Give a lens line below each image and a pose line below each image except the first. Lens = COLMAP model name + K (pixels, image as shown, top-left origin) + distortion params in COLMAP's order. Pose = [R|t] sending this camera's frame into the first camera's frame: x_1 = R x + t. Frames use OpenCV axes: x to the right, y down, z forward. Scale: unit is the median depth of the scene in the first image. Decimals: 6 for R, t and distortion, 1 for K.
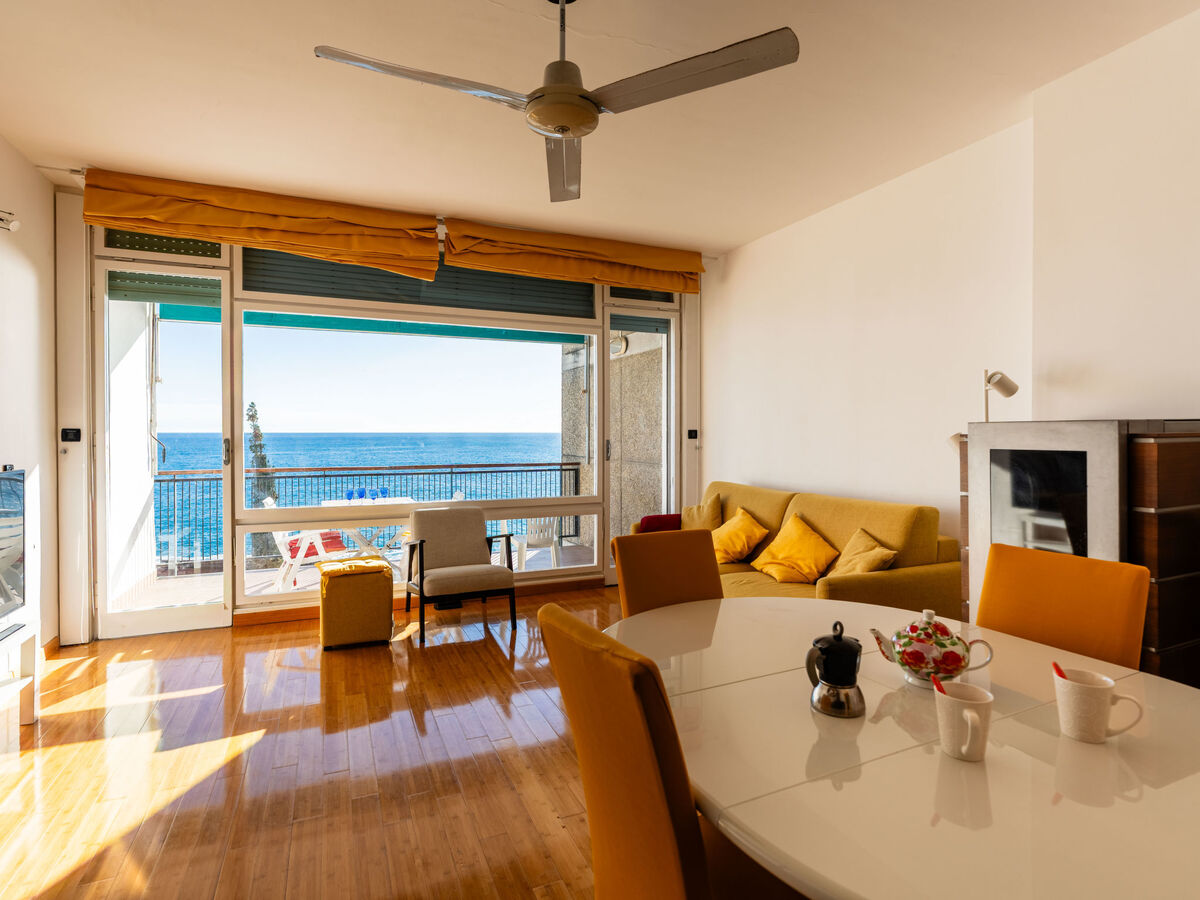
lens RADIAL K [[627.1, 0, 601.2], [0, 627.1, 435.0], [0, 0, 1]] dist [-0.003485, -0.000065]
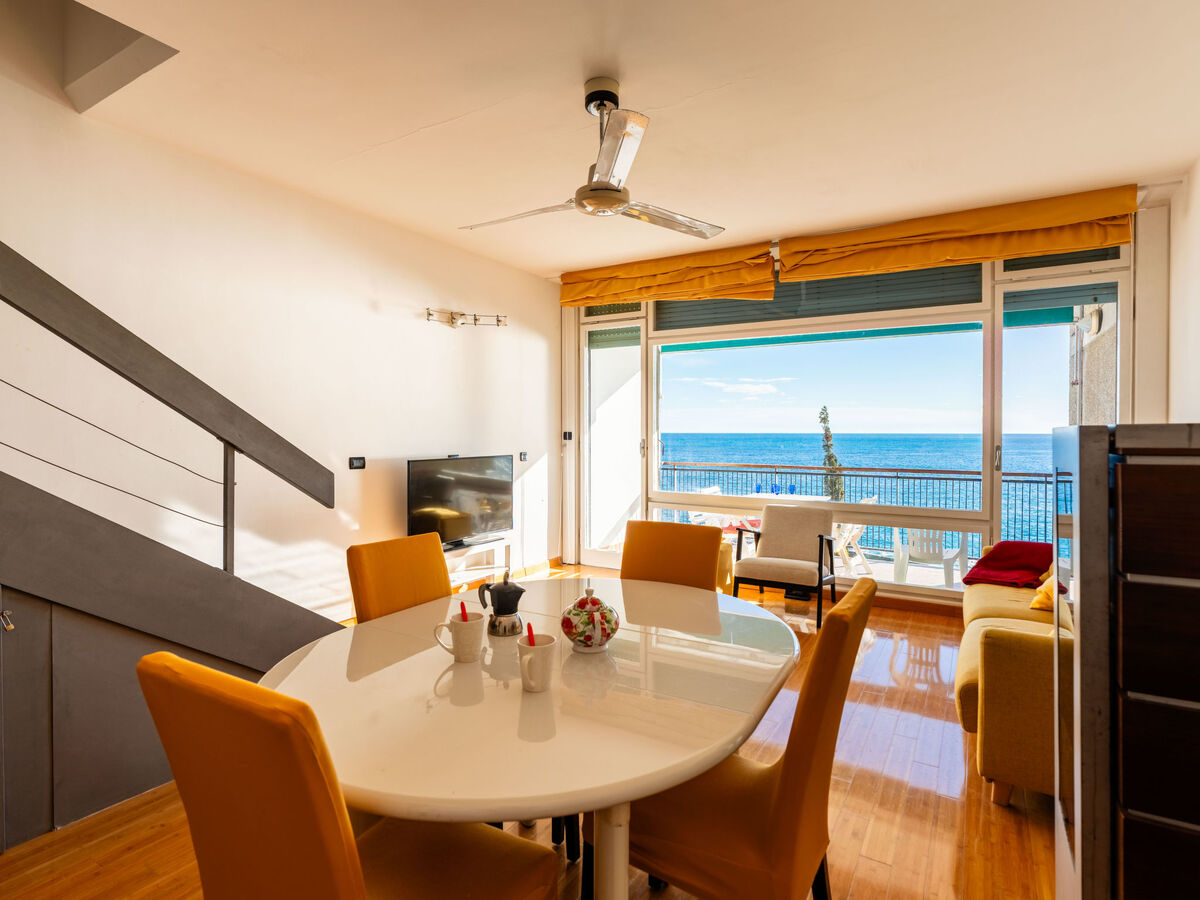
lens RADIAL K [[632.8, 0, 588.8], [0, 632.8, 440.0], [0, 0, 1]] dist [-0.005672, 0.002302]
pose [[0.557240, 0.012653, -0.830255, 0.496268], [-0.006529, 0.999920, 0.010857, -0.006589], [0.830326, -0.000630, 0.557278, 0.107142]]
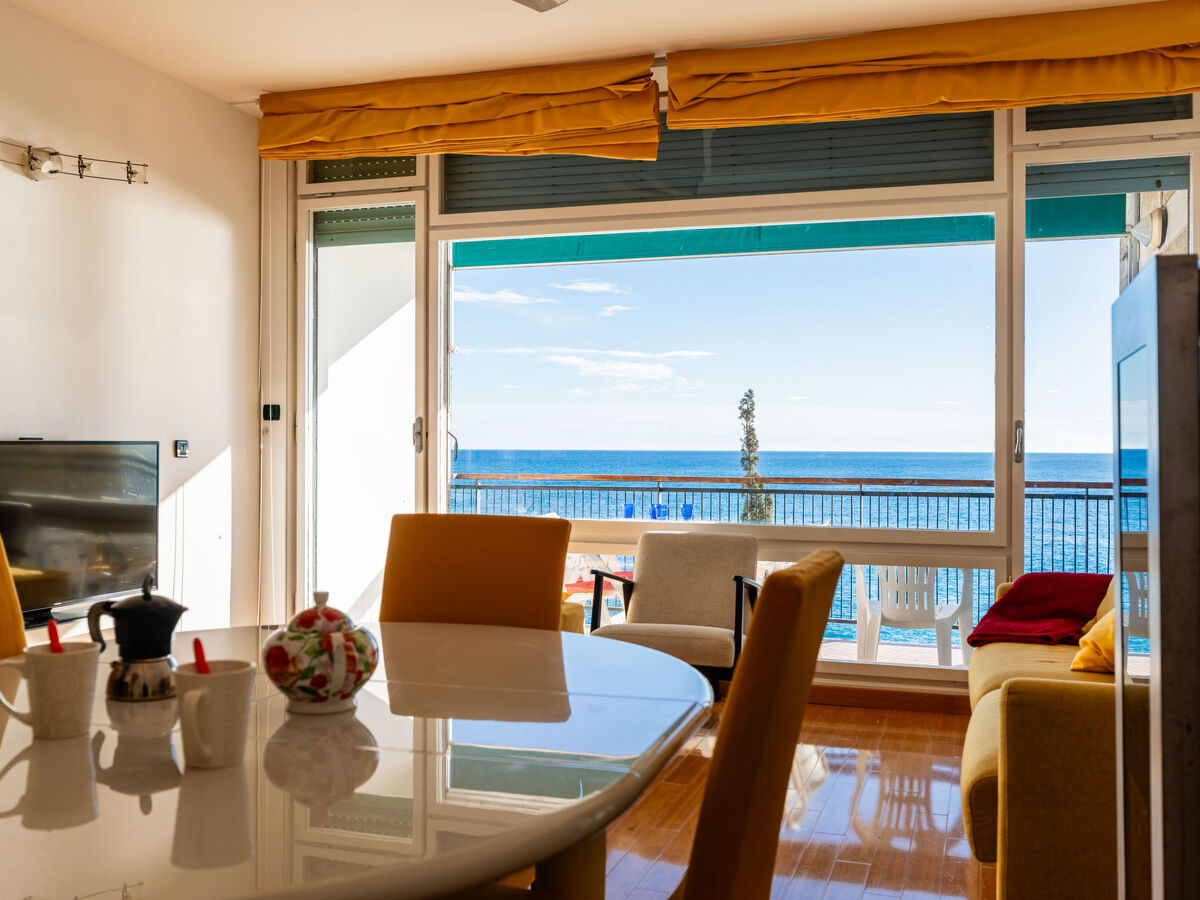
lens RADIAL K [[1180.1, 0, 595.0], [0, 1180.1, 447.9], [0, 0, 1]] dist [0.004321, -0.007079]
pose [[0.736053, 0.003756, -0.676914, 0.488384], [-0.009933, 0.999937, -0.005253, 0.046132], [0.676852, 0.010590, 0.736043, 0.109027]]
